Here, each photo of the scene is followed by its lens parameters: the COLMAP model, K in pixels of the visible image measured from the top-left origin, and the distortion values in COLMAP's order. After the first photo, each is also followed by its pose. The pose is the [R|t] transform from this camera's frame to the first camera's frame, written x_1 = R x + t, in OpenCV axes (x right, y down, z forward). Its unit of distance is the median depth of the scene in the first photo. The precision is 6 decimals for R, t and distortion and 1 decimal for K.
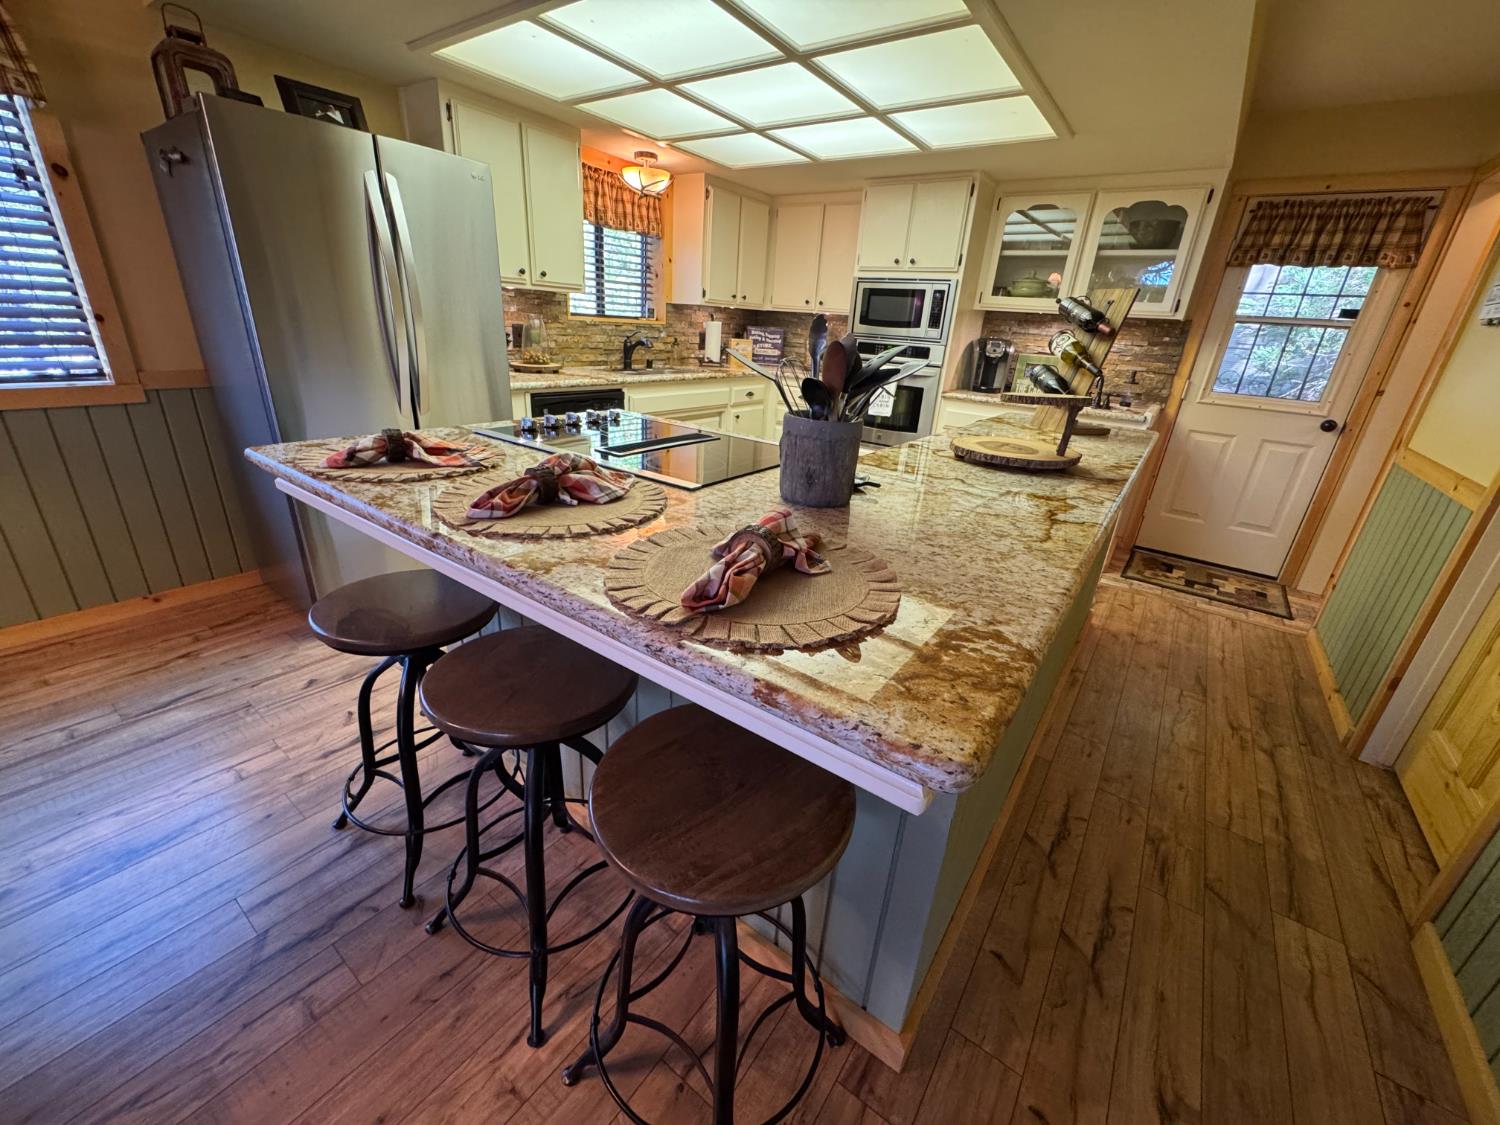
lens RADIAL K [[598.4, 0, 748.8], [0, 598.4, 562.1], [0, 0, 1]] dist [-0.003269, 0.000330]
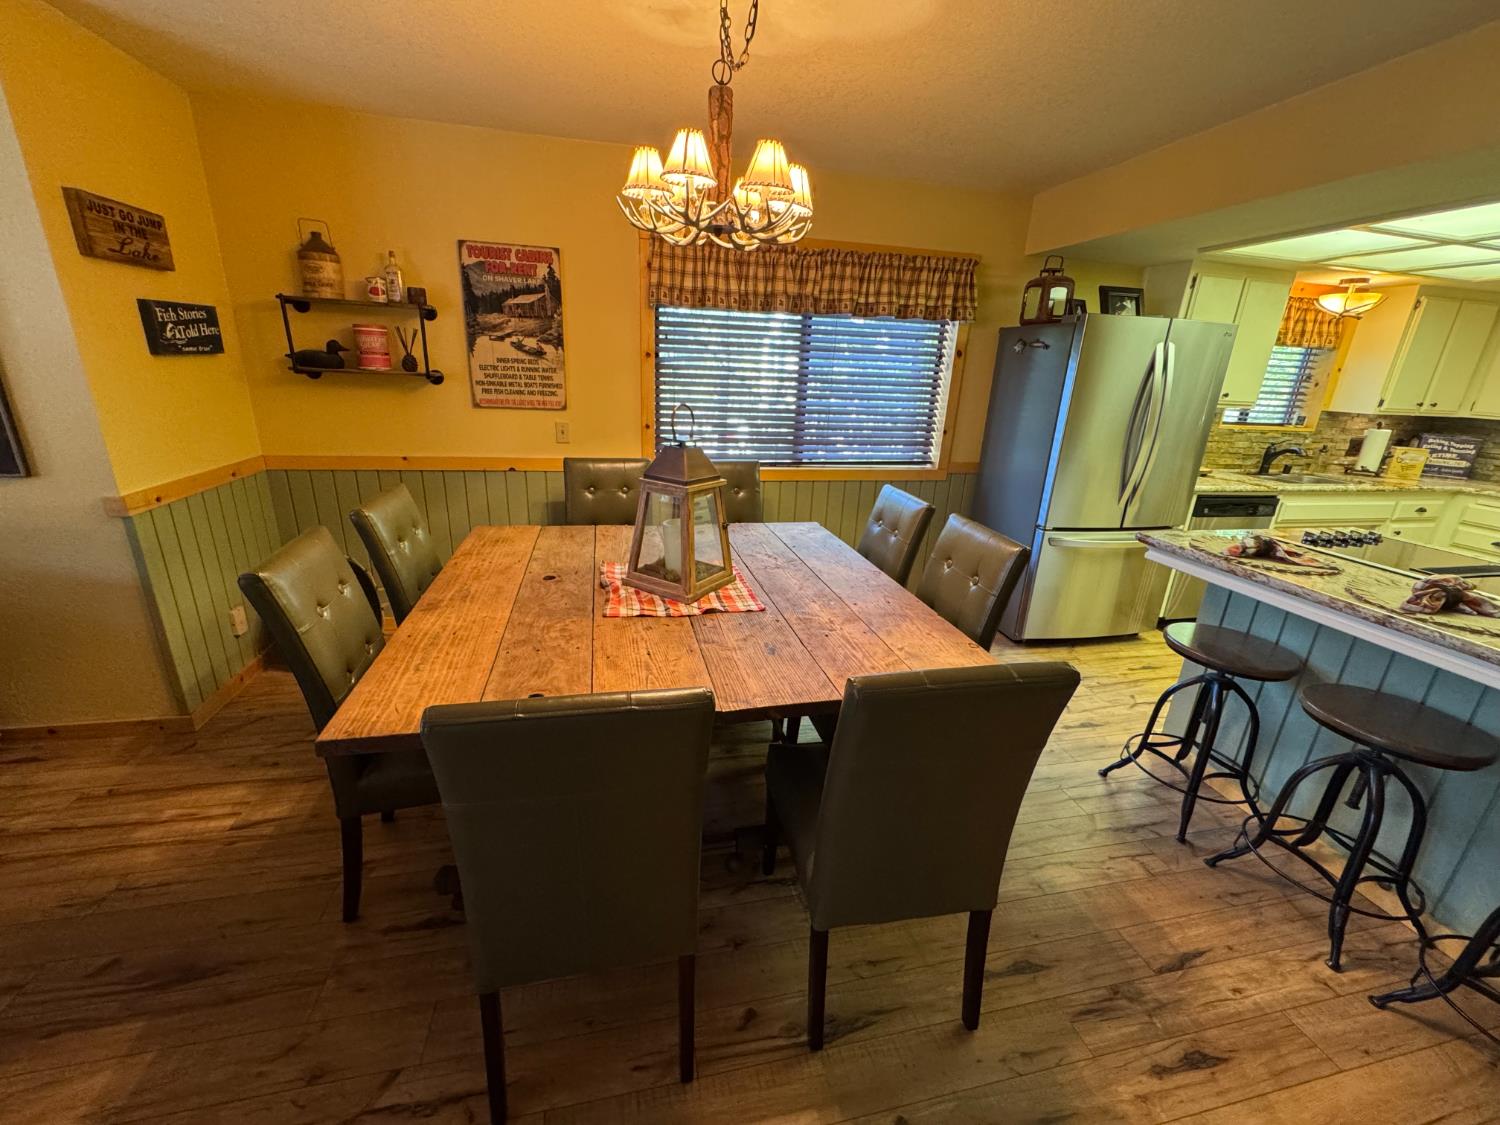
lens RADIAL K [[598.4, 0, 748.6], [0, 598.4, 562.5], [0, 0, 1]] dist [-0.003269, 0.000330]
pose [[0.751559, 0.179778, -0.634696, -0.218181], [-0.245827, 0.969172, -0.016571, 0.072224], [0.612151, 0.168480, 0.772584, -0.366710]]
